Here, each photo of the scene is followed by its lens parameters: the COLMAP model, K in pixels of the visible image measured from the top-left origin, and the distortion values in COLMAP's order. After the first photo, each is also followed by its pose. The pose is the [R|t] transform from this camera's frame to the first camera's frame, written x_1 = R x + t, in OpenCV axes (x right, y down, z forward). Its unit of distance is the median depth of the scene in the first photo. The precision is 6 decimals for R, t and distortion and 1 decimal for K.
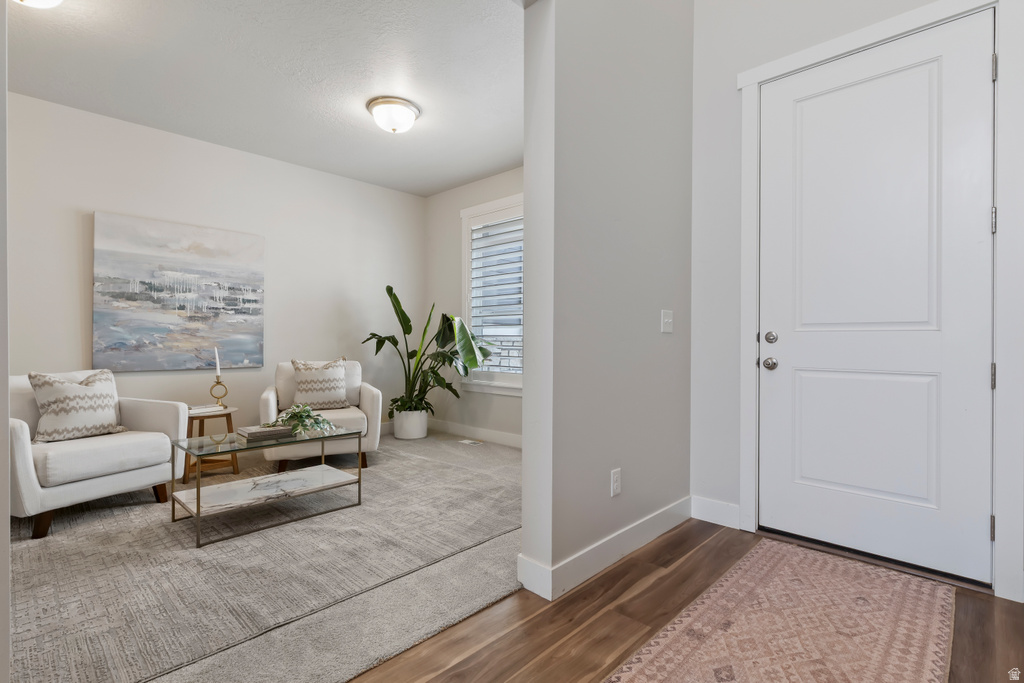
lens RADIAL K [[485.8, 0, 506.8], [0, 485.8, 338.9], [0, 0, 1]] dist [-0.000652, -0.000100]
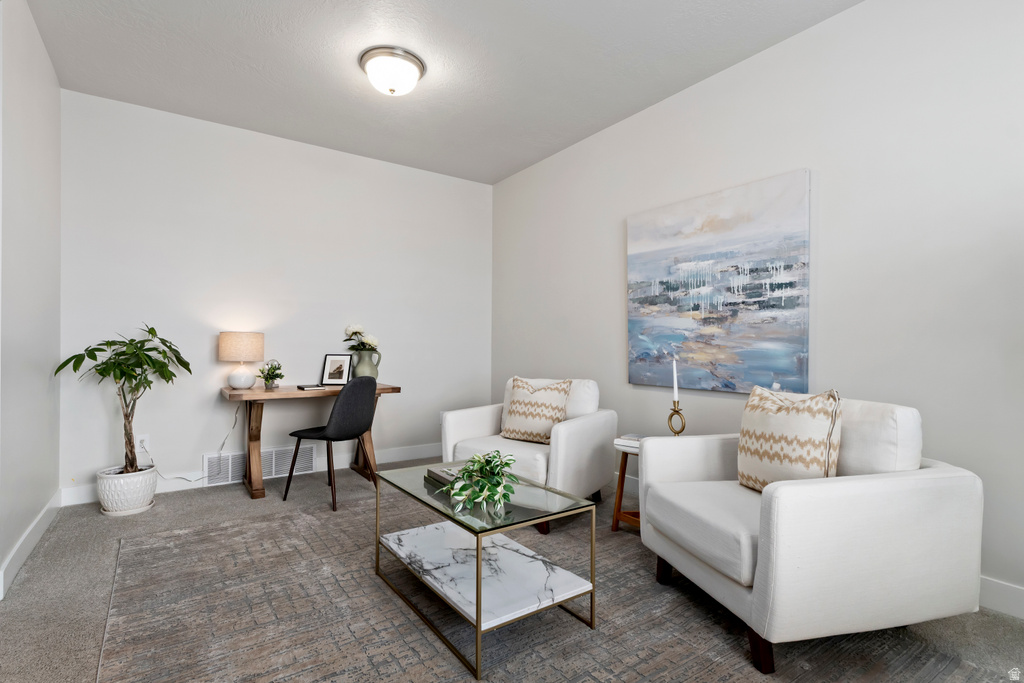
lens RADIAL K [[493.5, 0, 499.9], [0, 493.5, 345.3], [0, 0, 1]] dist [-0.000214, 0.000334]
pose [[-0.188637, -0.008344, -0.982011, 0.151755], [-0.004160, 0.999962, -0.007698, 0.002034], [0.982038, 0.002633, -0.188665, 0.871833]]
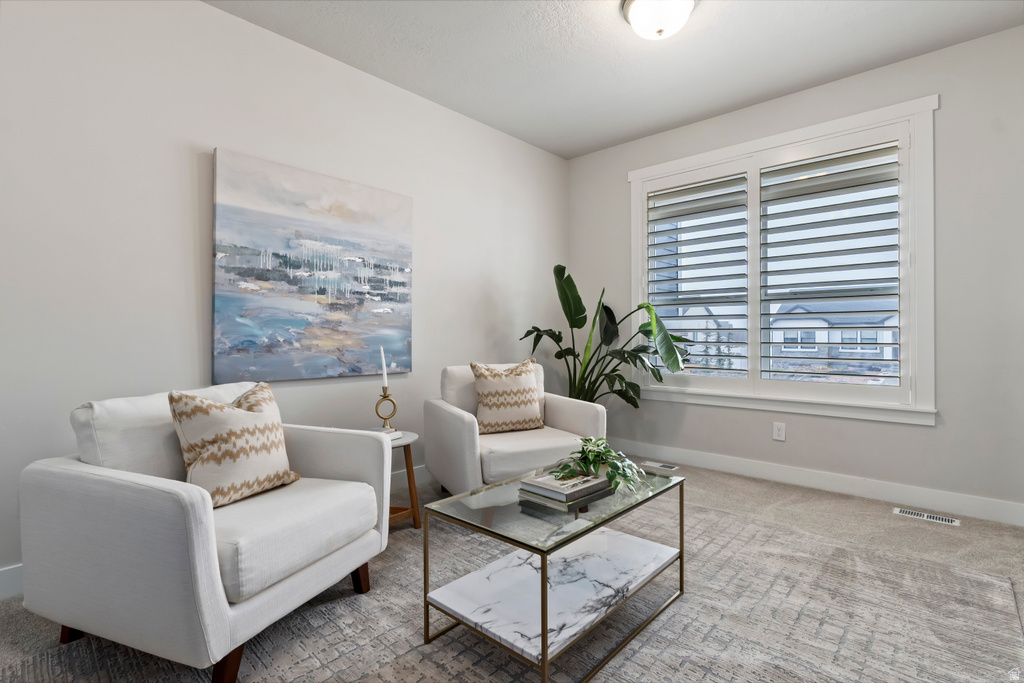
lens RADIAL K [[484.0, 0, 509.1], [0, 484.0, 334.0], [0, 0, 1]] dist [0.001894, 0.000435]
pose [[0.999603, -0.004309, 0.027849, -0.427067], [0.004300, 0.999991, 0.000383, -0.000670], [-0.027851, -0.000263, 0.999612, 0.287507]]
